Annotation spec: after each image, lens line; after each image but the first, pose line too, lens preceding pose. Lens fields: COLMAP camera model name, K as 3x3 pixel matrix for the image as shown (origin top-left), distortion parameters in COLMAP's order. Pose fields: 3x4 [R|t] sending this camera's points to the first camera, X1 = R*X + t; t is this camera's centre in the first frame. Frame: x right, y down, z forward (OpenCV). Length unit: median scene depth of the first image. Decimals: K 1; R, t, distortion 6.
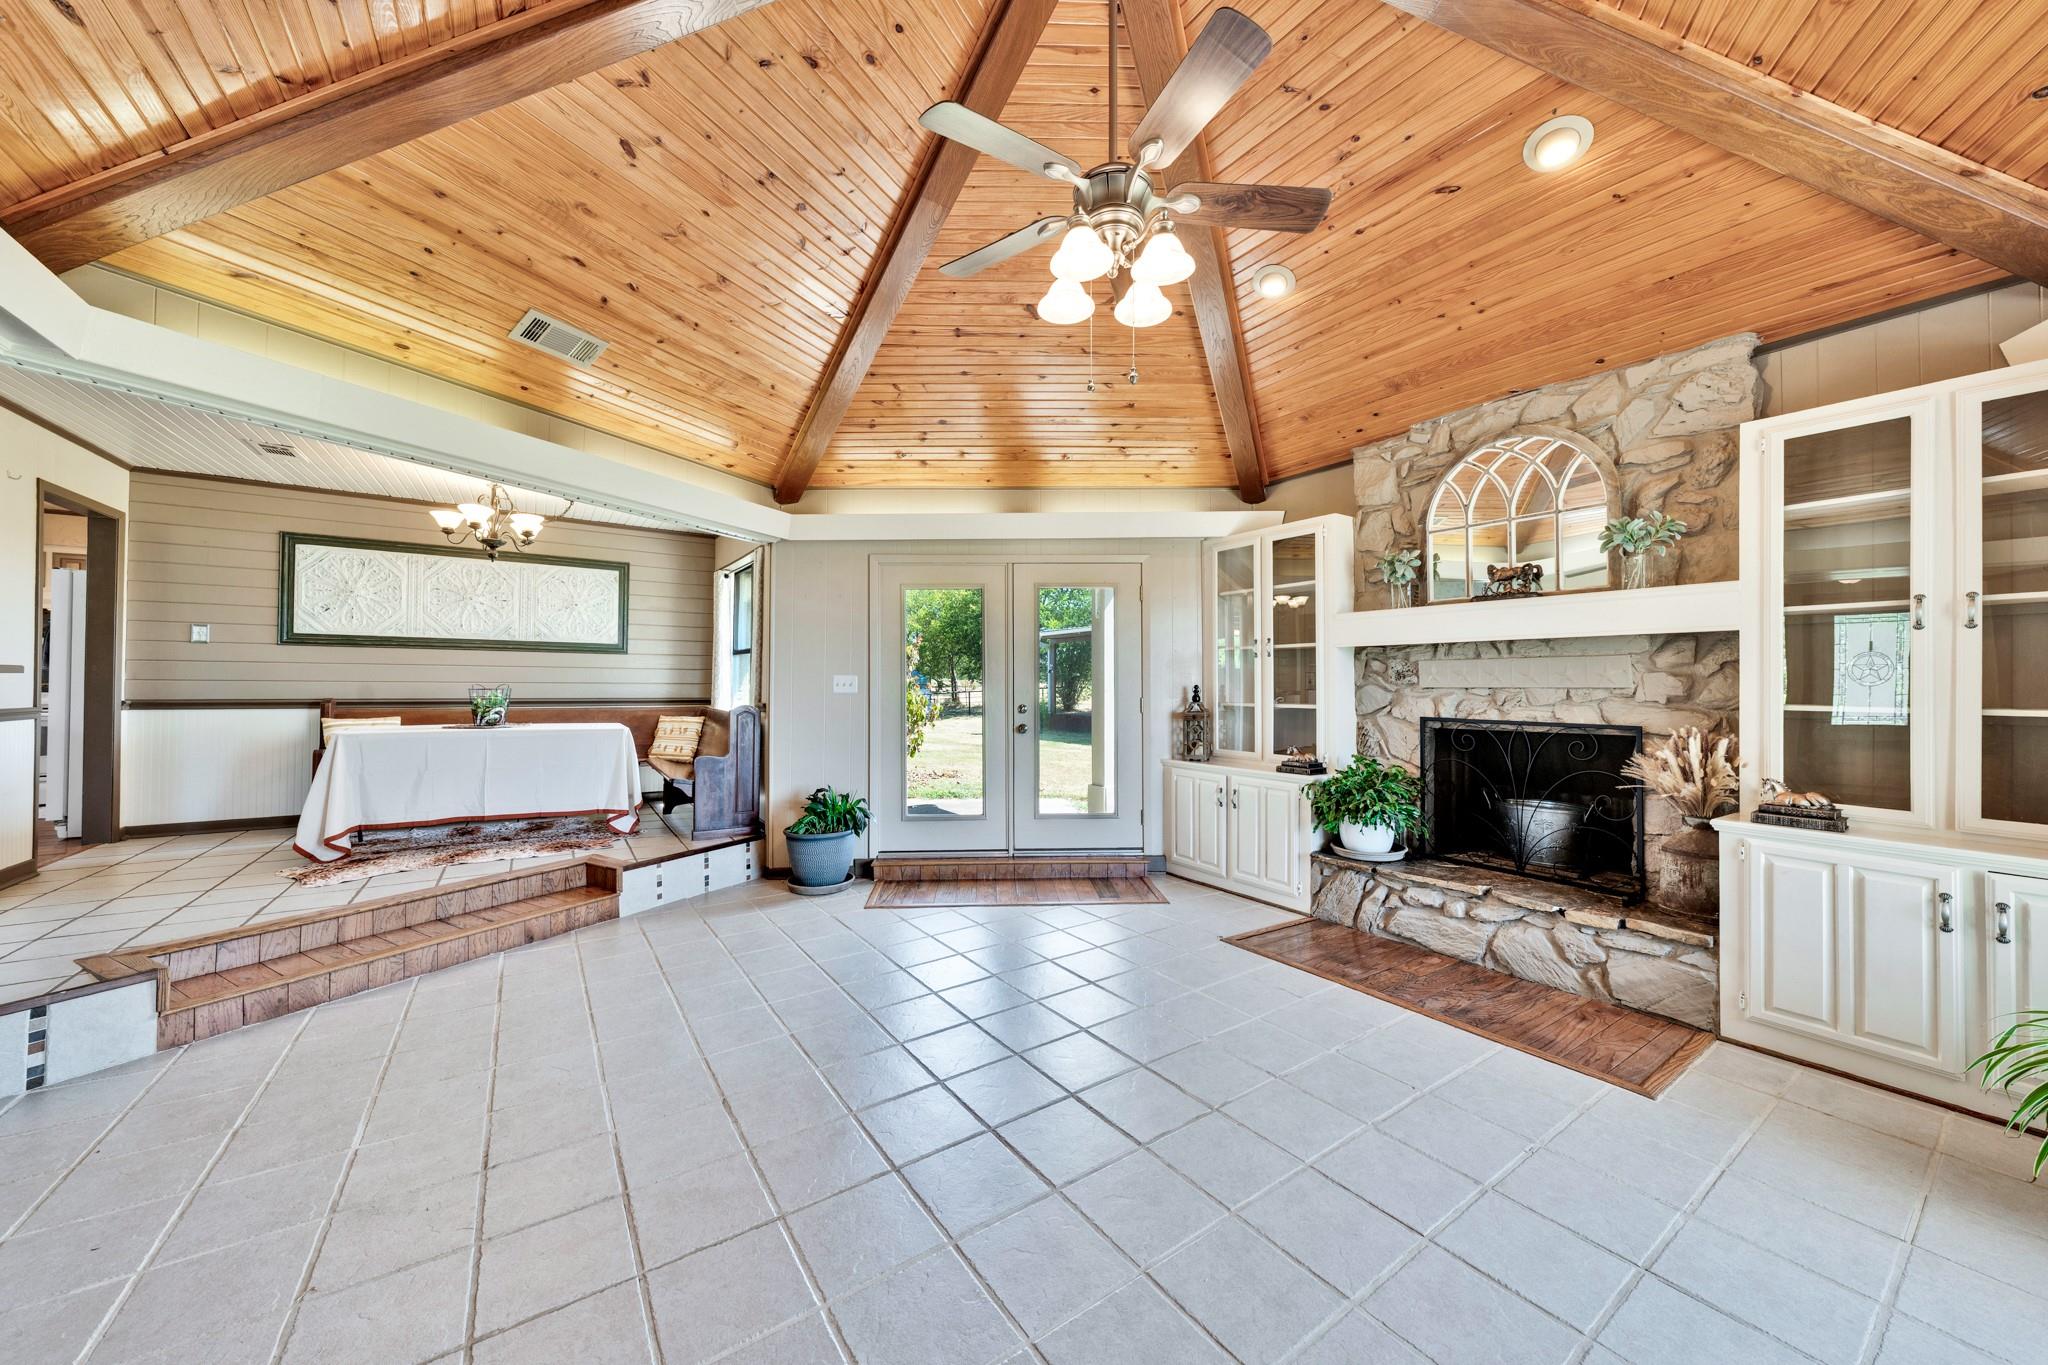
lens RADIAL K [[715.9, 0, 1004.2], [0, 715.9, 680.2], [0, 0, 1]] dist [-0.000250, 0.000090]
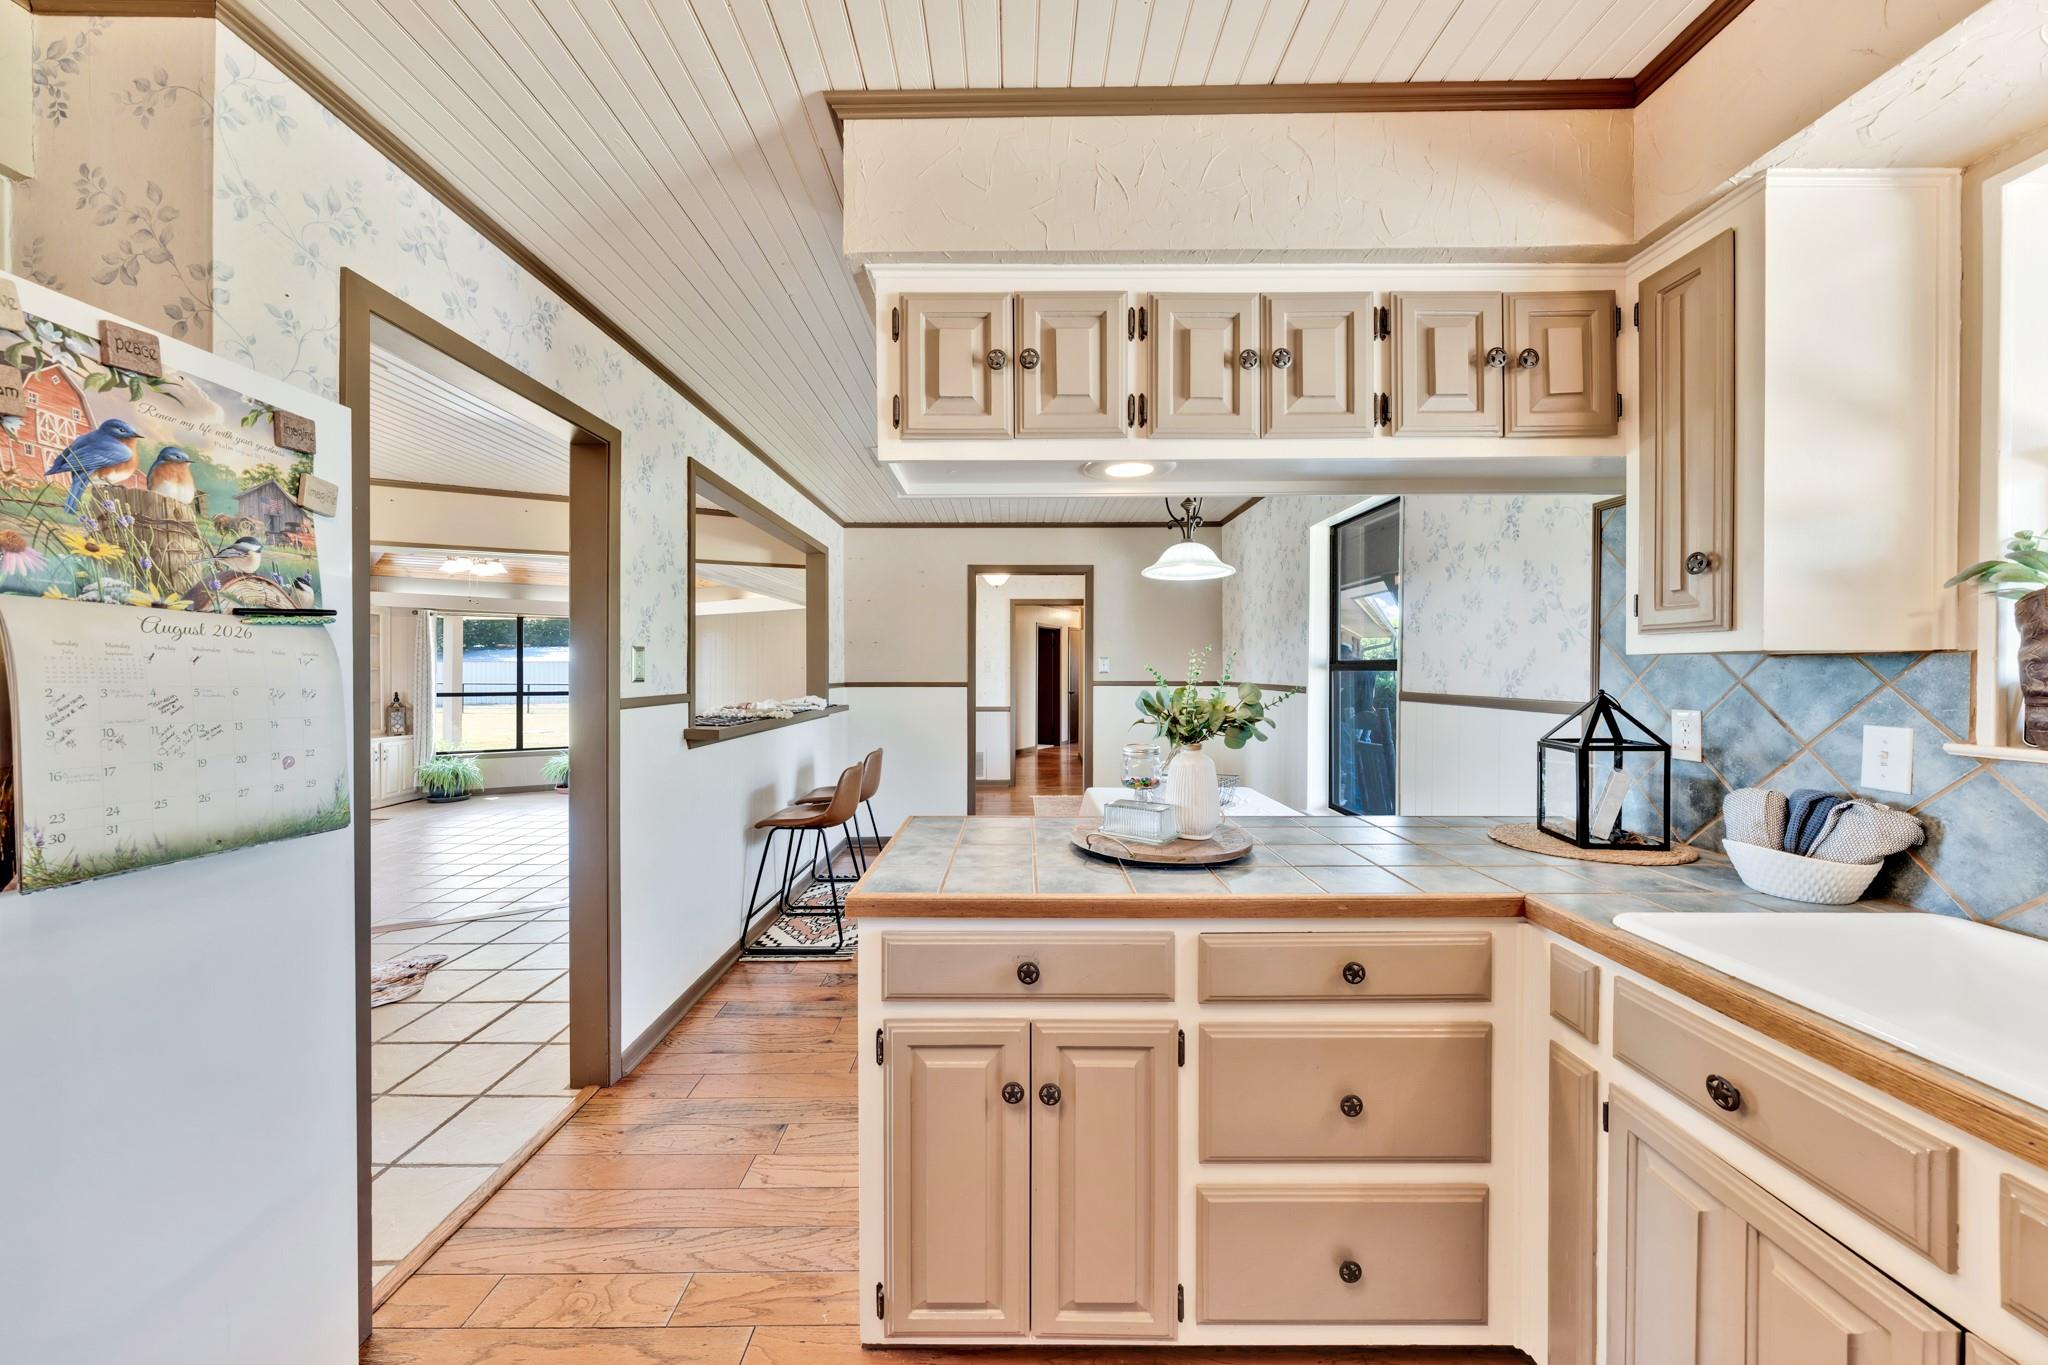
lens RADIAL K [[696.2, 0, 1020.5], [0, 696.2, 669.6], [0, 0, 1]] dist [-0.002103, -0.000178]
pose [[-0.840057, -0.005547, 0.542470, -1.775501], [-0.007086, 0.999975, -0.000747, -0.072319], [-0.542452, -0.004471, -0.840075, 1.153073]]
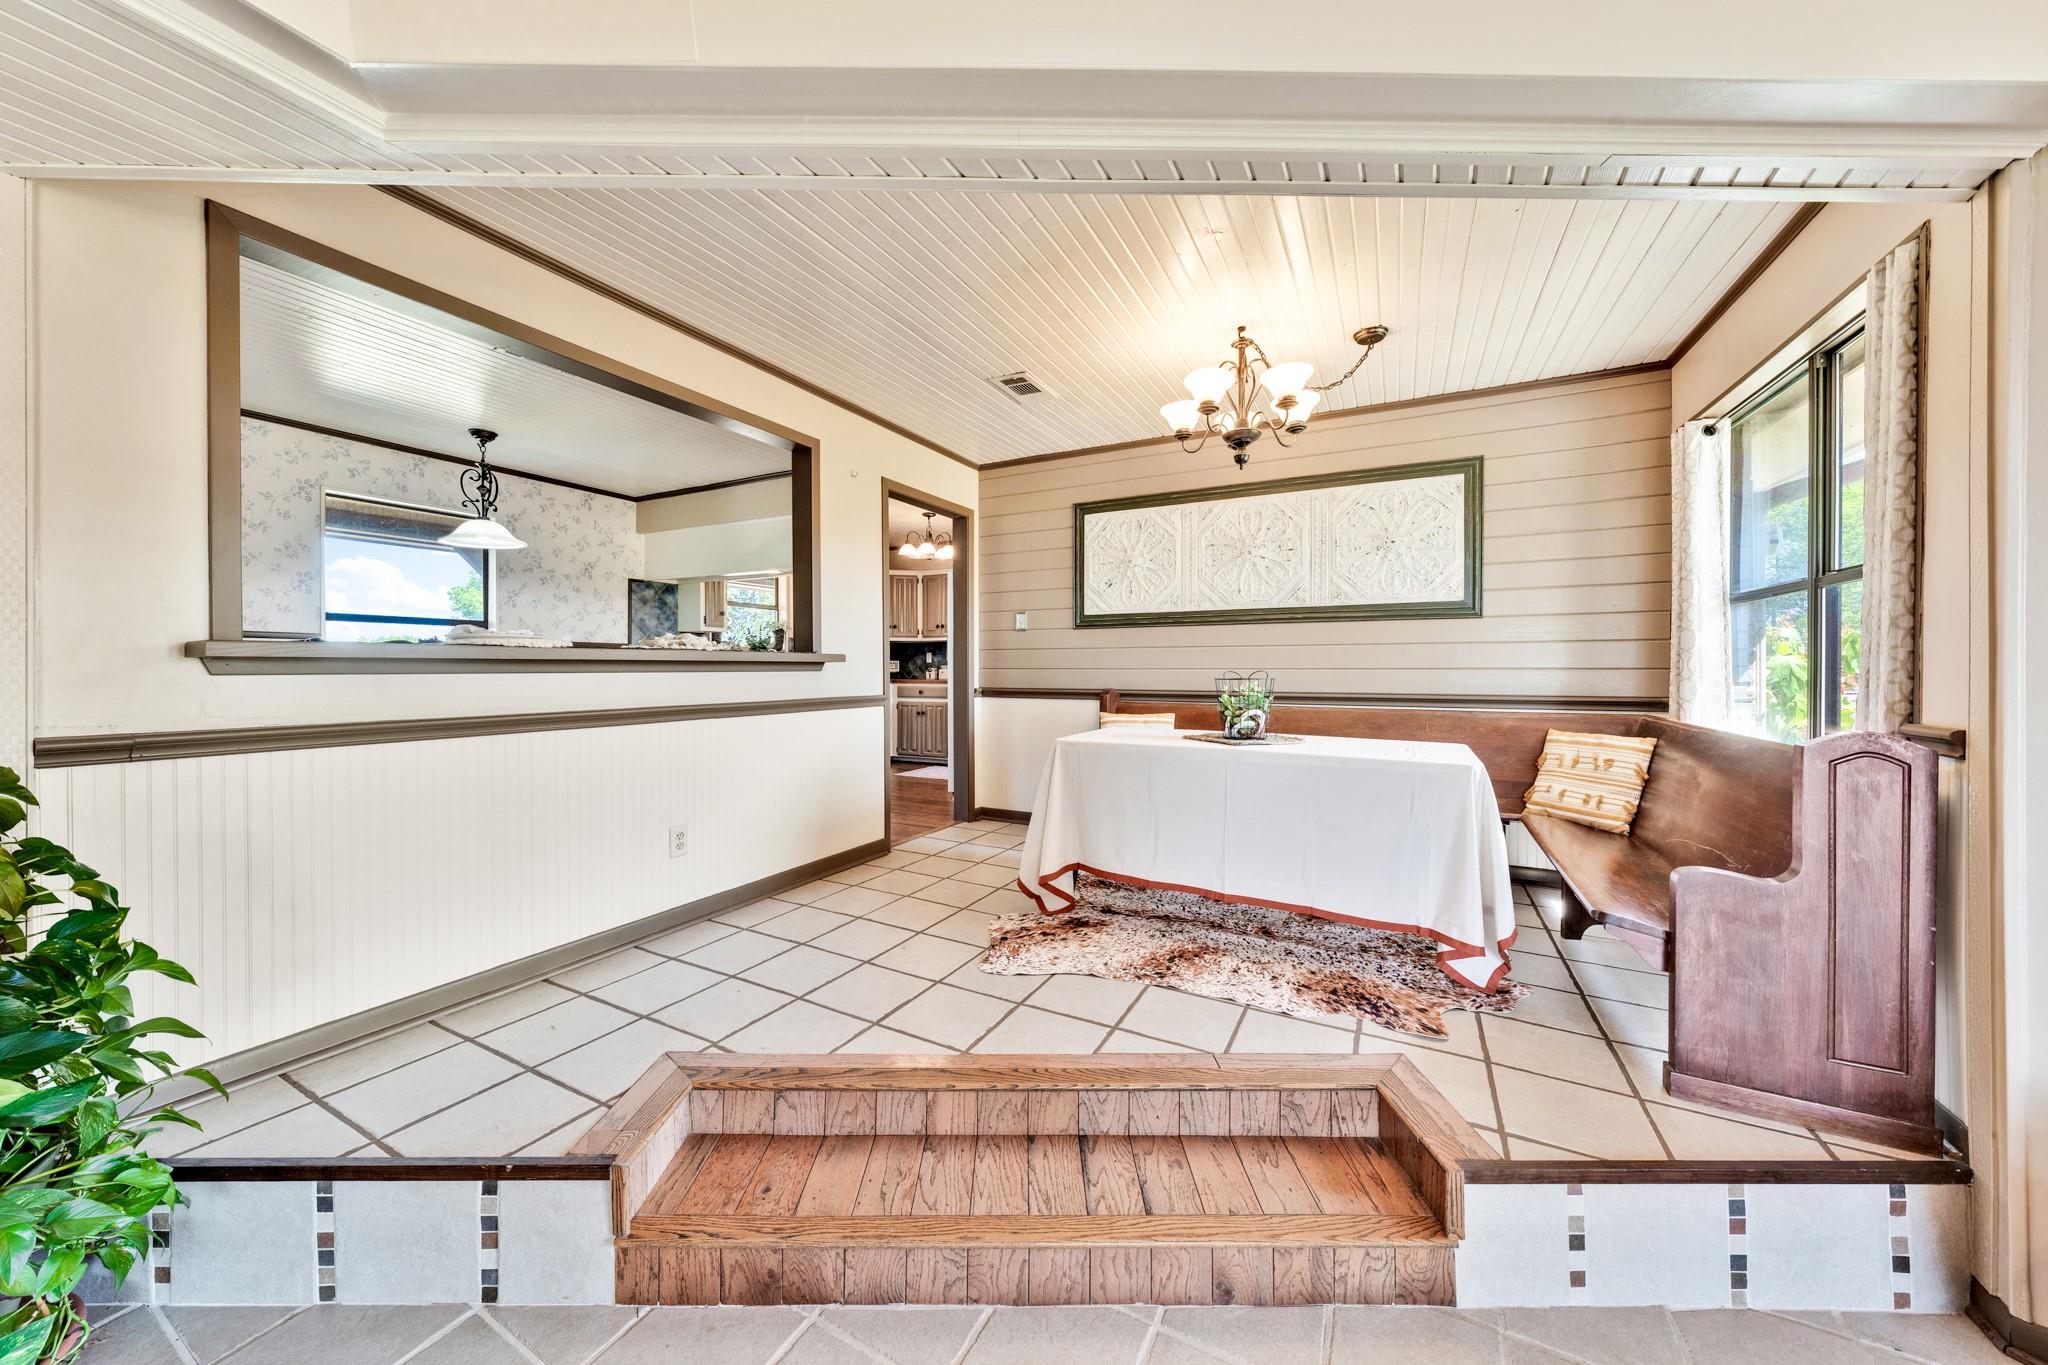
lens RADIAL K [[696.2, 0, 1020.5], [0, 696.2, 669.6], [0, 0, 1]] dist [-0.002103, -0.000178]
pose [[0.473579, -0.007319, -0.880721, -0.317846], [0.007948, 0.999960, -0.004036, 0.005949], [0.880715, -0.005088, 0.473619, 0.617642]]
